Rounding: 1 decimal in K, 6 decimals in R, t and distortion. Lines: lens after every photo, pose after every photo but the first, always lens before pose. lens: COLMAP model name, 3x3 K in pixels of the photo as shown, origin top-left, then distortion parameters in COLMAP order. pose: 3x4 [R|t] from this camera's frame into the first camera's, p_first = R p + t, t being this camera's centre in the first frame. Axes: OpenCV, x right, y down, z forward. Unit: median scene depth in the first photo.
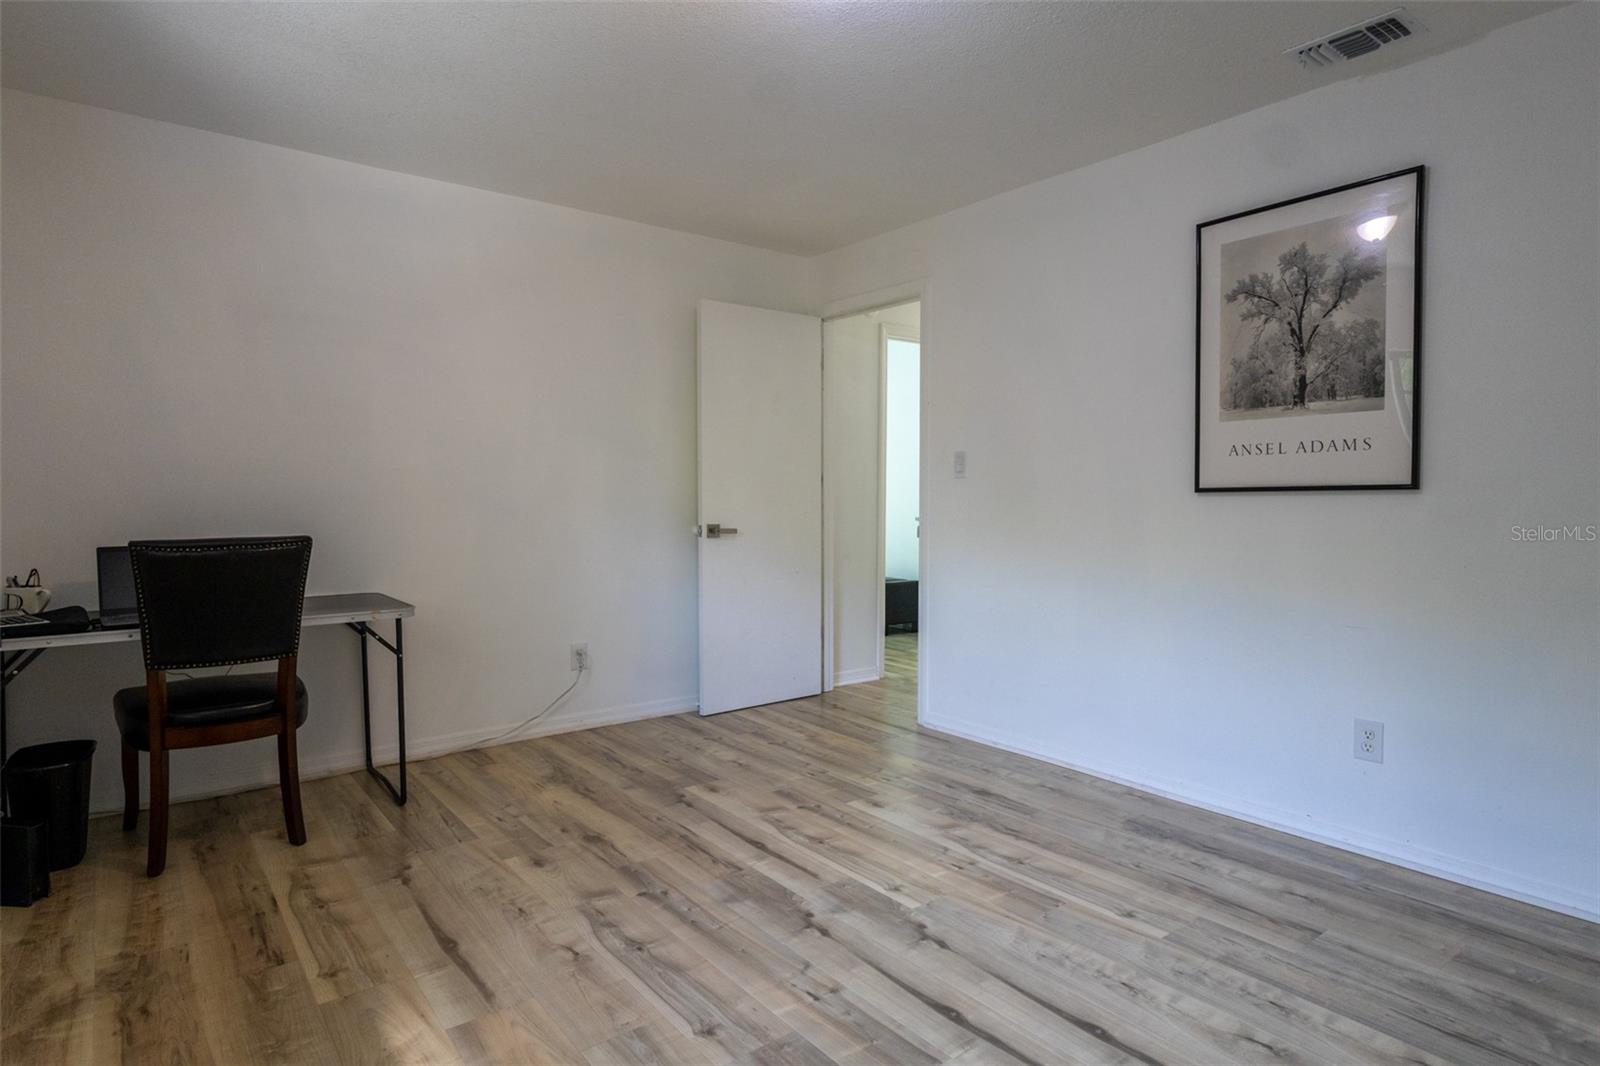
lens RADIAL K [[860.7, 0, 803.4], [0, 860.7, 528.6], [0, 0, 1]] dist [0.002685, 0.001319]
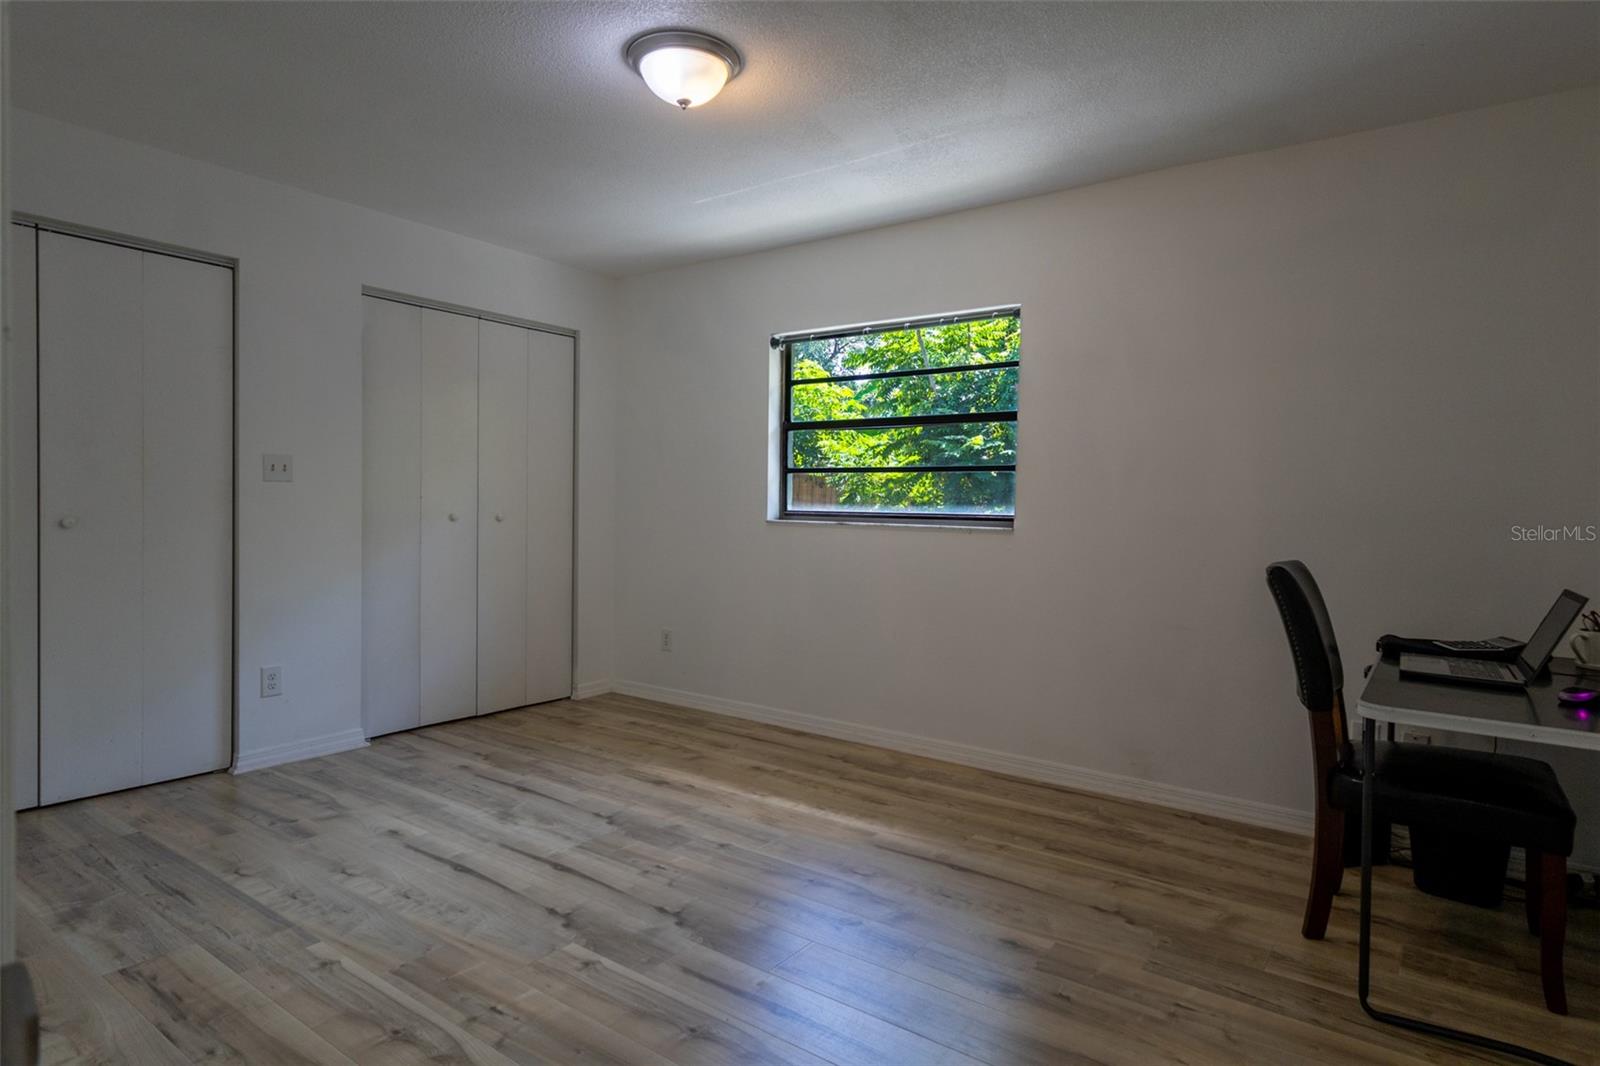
lens RADIAL K [[860.7, 0, 801.2], [0, 860.7, 534.8], [0, 0, 1]] dist [0.002685, 0.001319]
pose [[-0.959587, -0.011639, -0.281172, 0.162872], [-0.034383, 0.996508, 0.076093, -0.088366], [0.279305, 0.082685, -0.956636, 2.012976]]
